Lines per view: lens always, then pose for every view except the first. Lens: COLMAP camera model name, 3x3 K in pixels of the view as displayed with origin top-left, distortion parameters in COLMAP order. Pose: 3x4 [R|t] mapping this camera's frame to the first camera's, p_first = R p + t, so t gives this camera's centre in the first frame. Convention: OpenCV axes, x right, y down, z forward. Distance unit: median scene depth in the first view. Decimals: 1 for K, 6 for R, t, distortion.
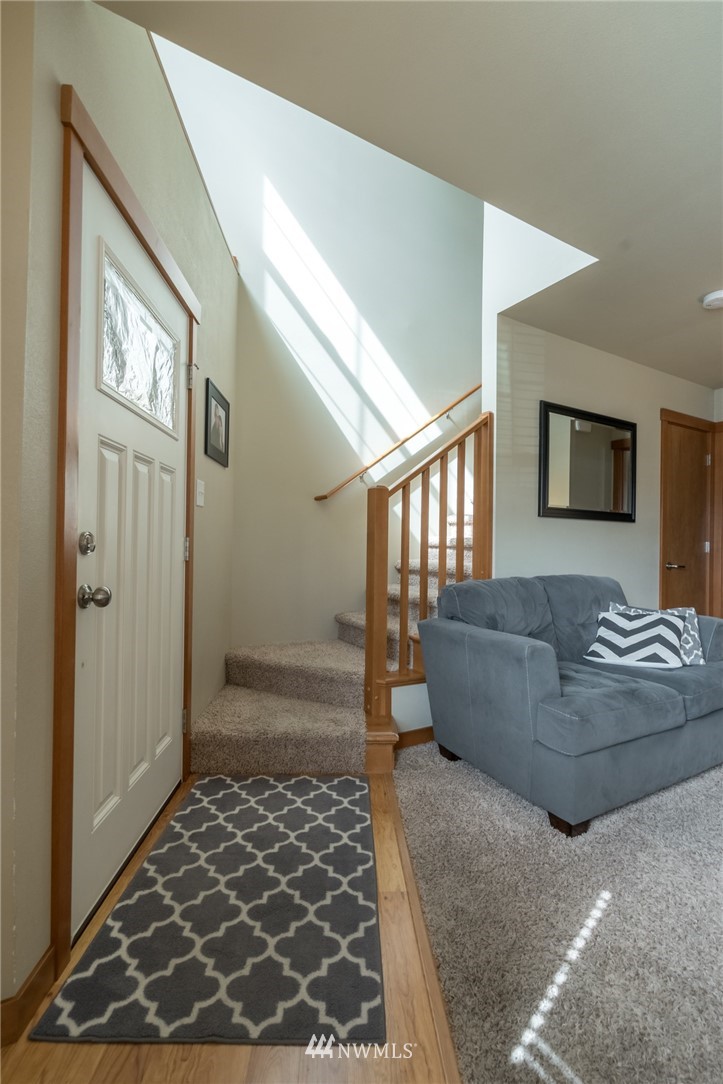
lens RADIAL K [[496.8, 0, 352.3], [0, 496.8, 542.7], [0, 0, 1]] dist [-0.002091, -0.000071]
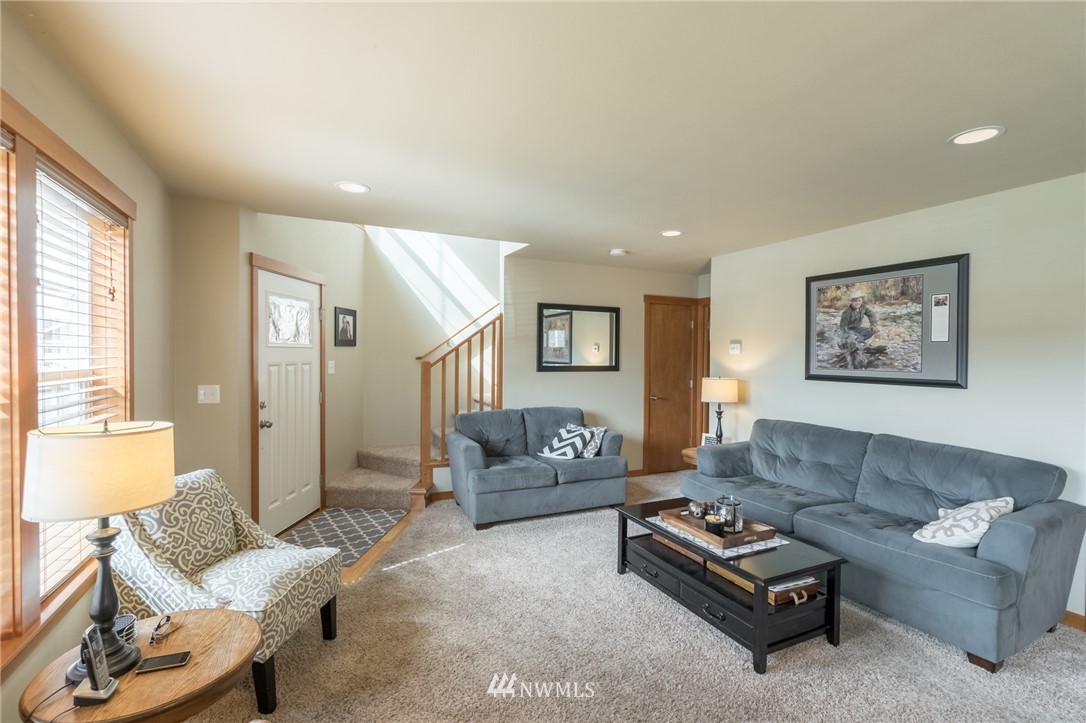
lens RADIAL K [[497.8, 0, 536.3], [0, 497.8, 362.8], [0, 0, 1]] dist [-0.002091, -0.000071]
pose [[0.996464, -0.003578, -0.083947, 0.617581], [0.005555, 0.999712, 0.023336, -0.146715], [0.083839, -0.023720, 0.996197, -0.825681]]
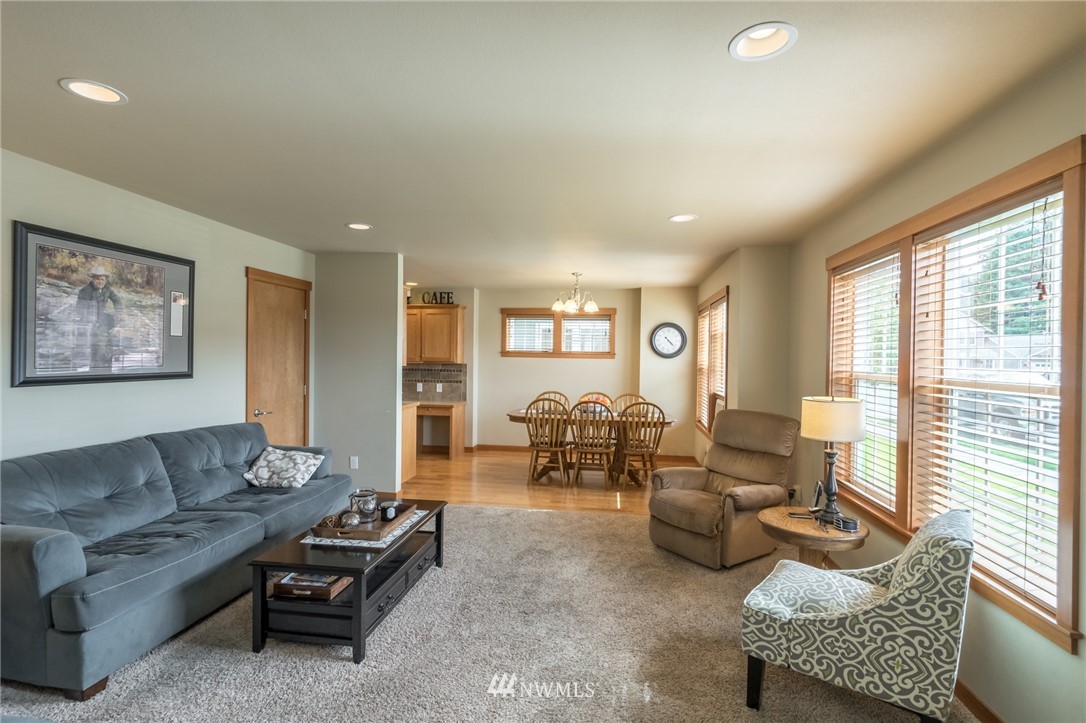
lens RADIAL K [[504.7, 0, 542.6], [0, 504.7, 367.1], [0, 0, 1]] dist [-0.023690, 0.000560]
pose [[-0.779757, -0.034713, 0.625120, -0.072714], [-0.026054, 0.999396, 0.022997, -0.138835], [-0.625540, 0.001645, -0.780190, 0.924950]]
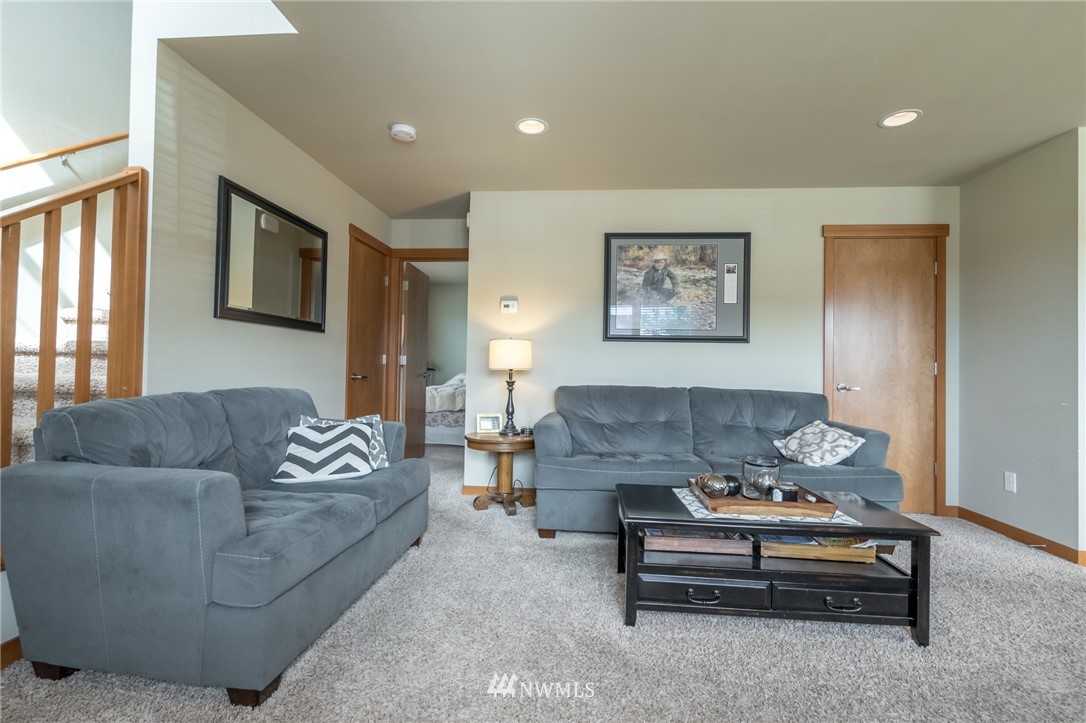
lens RADIAL K [[497.8, 0, 554.6], [0, 497.8, 359.4], [0, 0, 1]] dist [-0.002091, -0.000071]
pose [[0.565508, 0.012678, 0.824645, 0.023928], [-0.015433, 0.999869, -0.004788, 0.013584], [-0.824598, -0.010019, 0.565630, 0.096213]]
